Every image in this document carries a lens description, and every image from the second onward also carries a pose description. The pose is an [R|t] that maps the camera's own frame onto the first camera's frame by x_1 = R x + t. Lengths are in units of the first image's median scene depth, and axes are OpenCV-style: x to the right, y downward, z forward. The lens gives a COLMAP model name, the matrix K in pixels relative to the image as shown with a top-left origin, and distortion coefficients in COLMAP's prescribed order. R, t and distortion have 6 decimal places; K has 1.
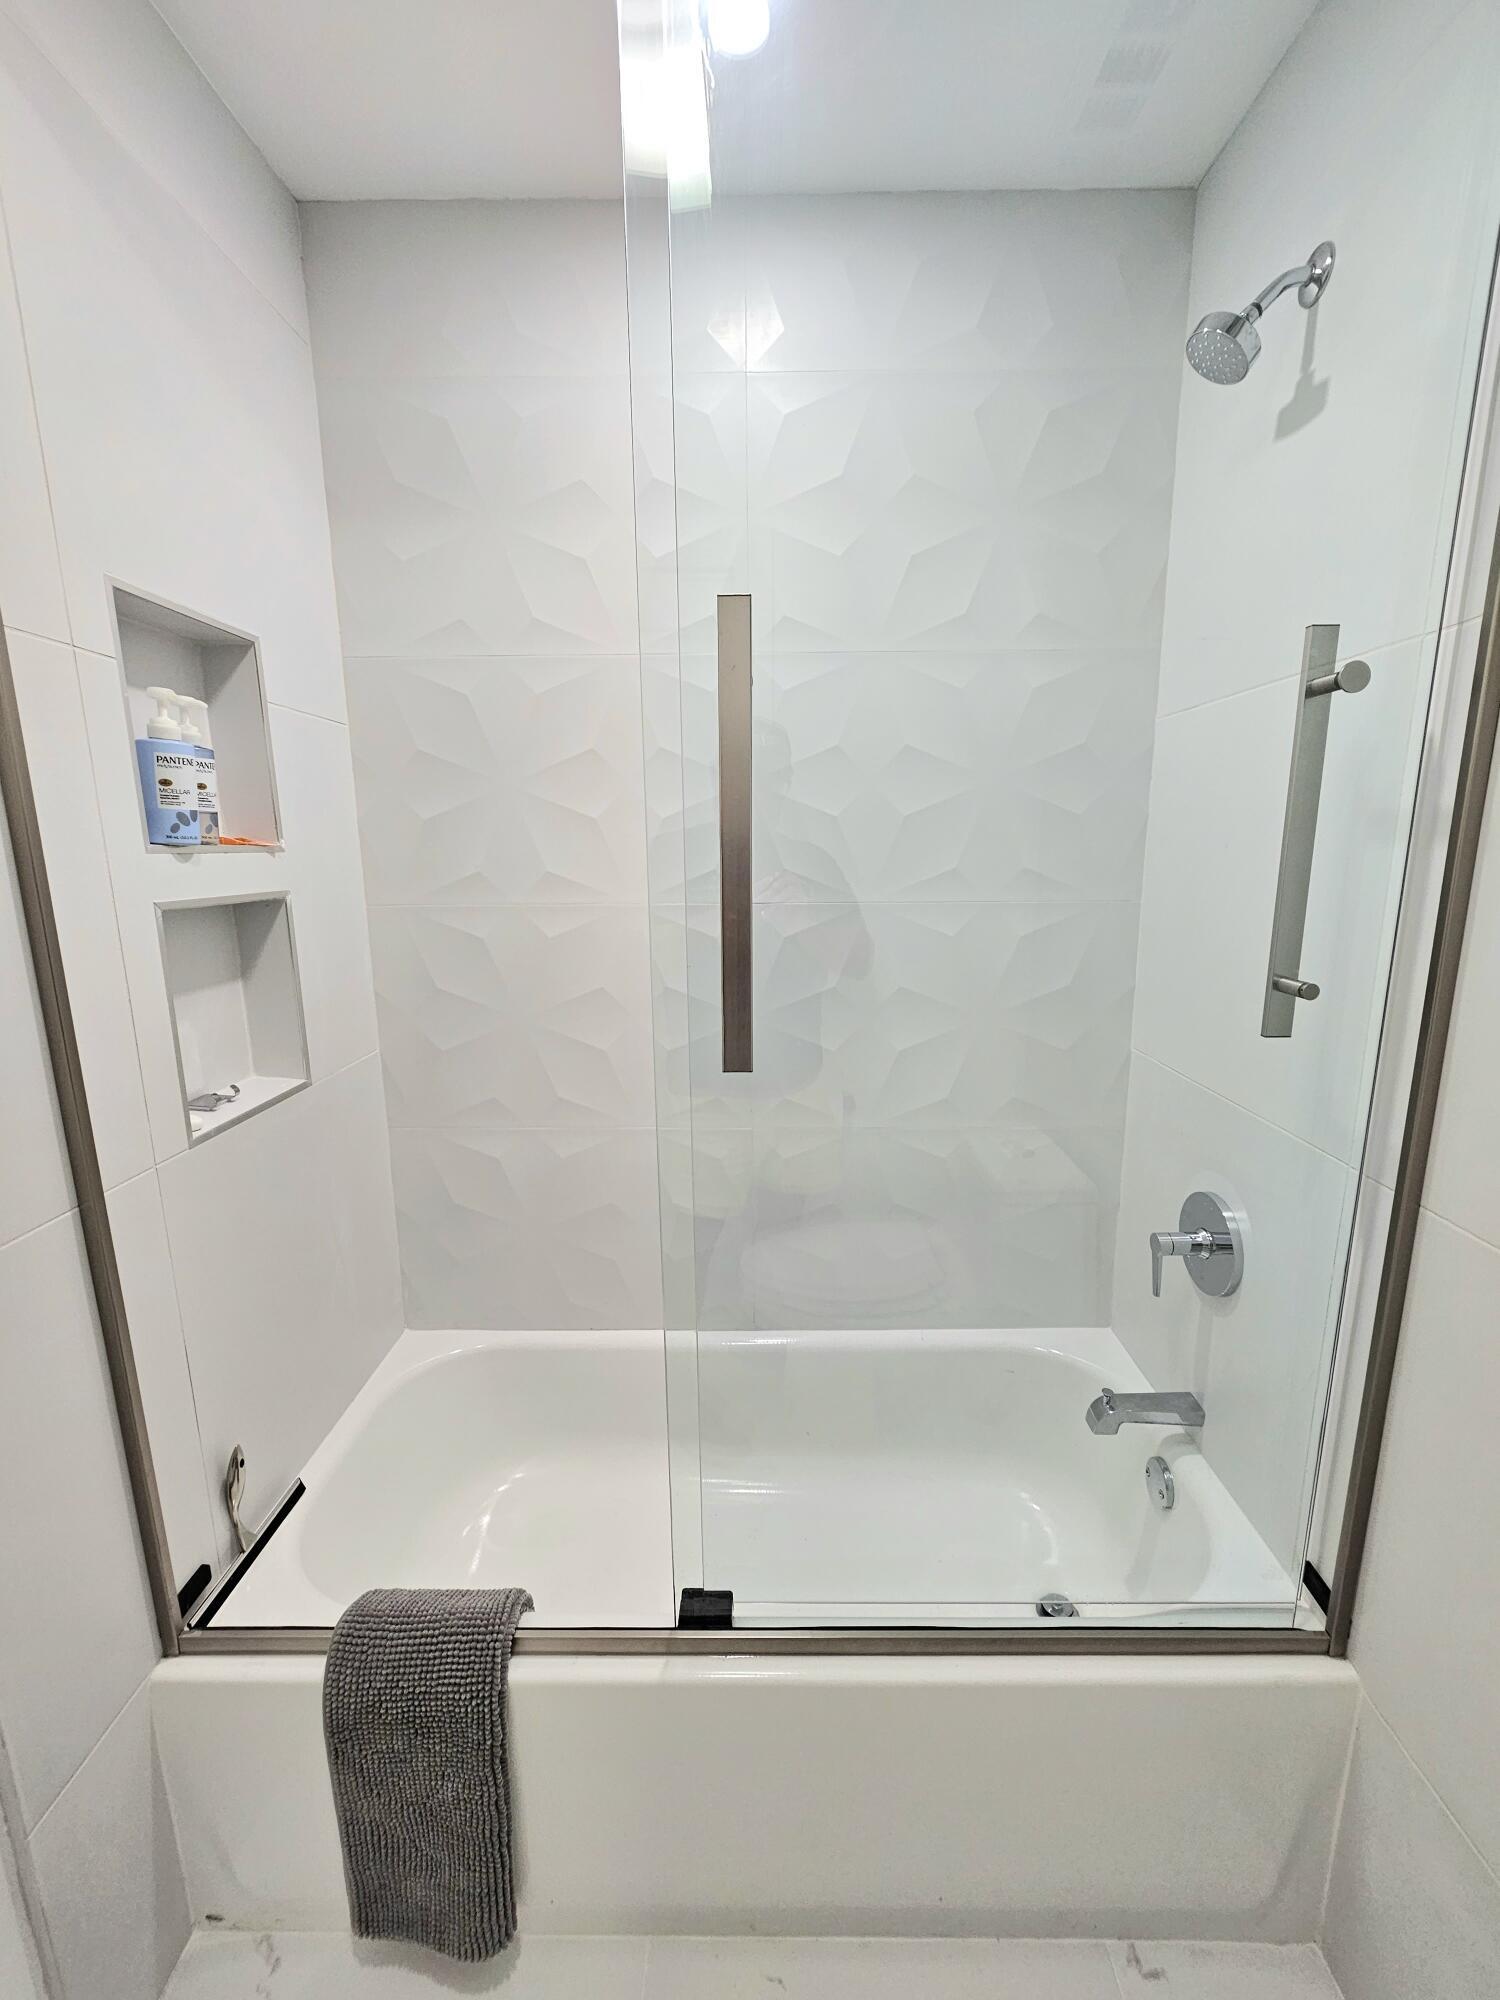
lens RADIAL K [[815.4, 0, 757.4], [0, 815.4, 1011.1], [0, 0, 1]] dist [-0.002231, 0.000129]
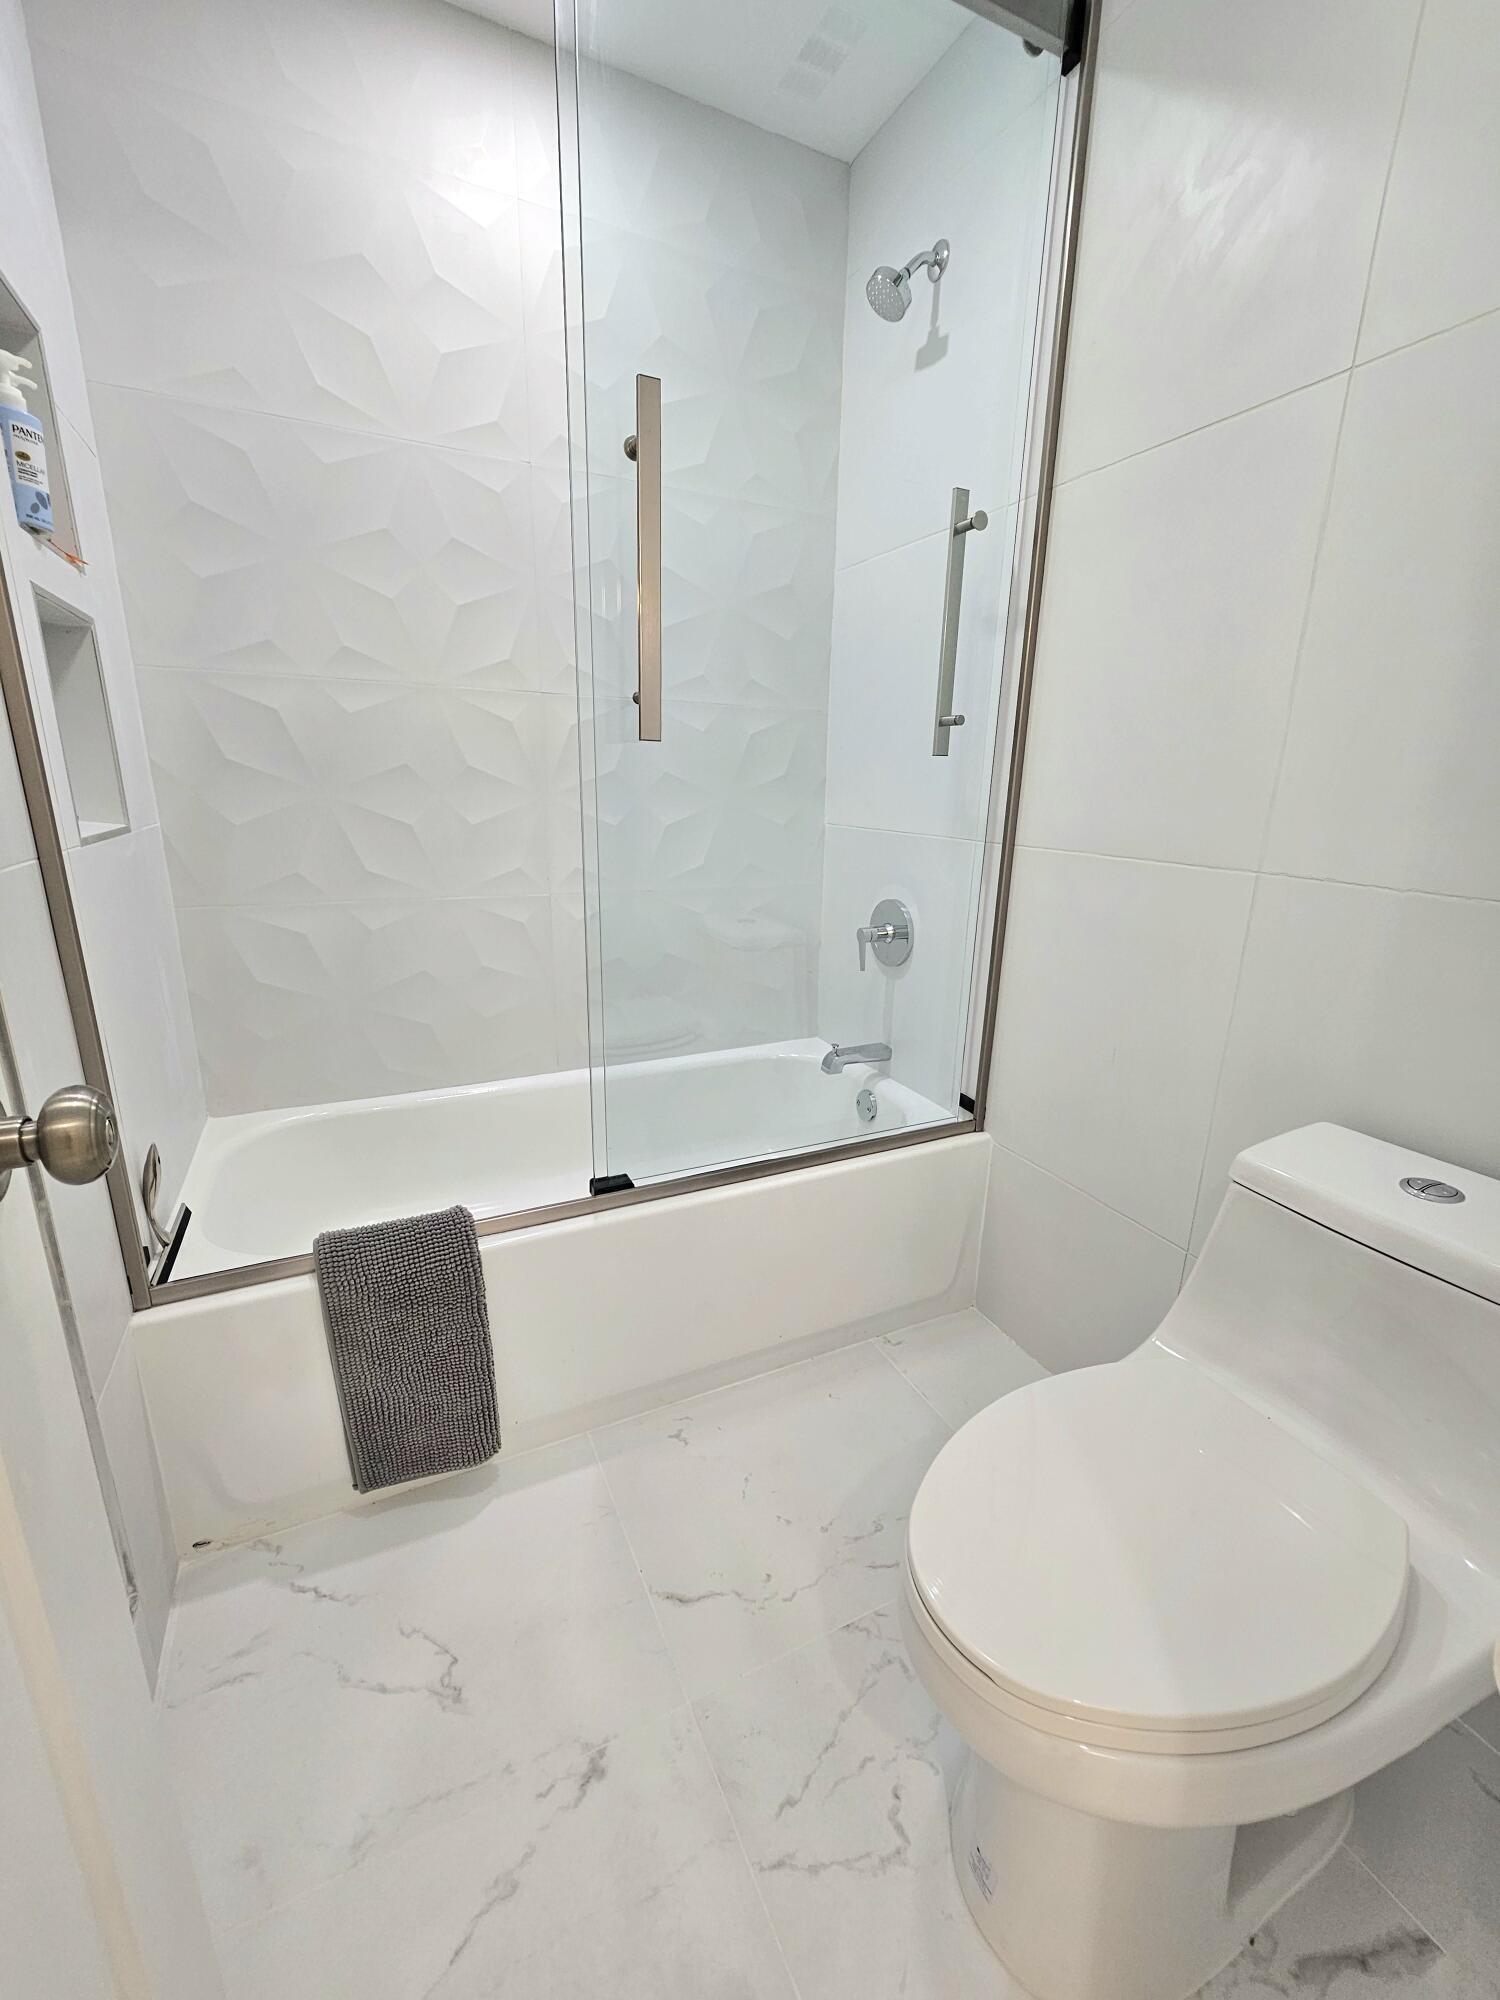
lens RADIAL K [[815.4, 0, 757.4], [0, 815.4, 1011.1], [0, 0, 1]] dist [-0.002231, 0.000129]
pose [[0.893871, -0.093186, 0.438532, -0.417217], [0.056844, 0.993823, 0.095316, 0.332435], [-0.444705, -0.060272, 0.893647, -0.301941]]
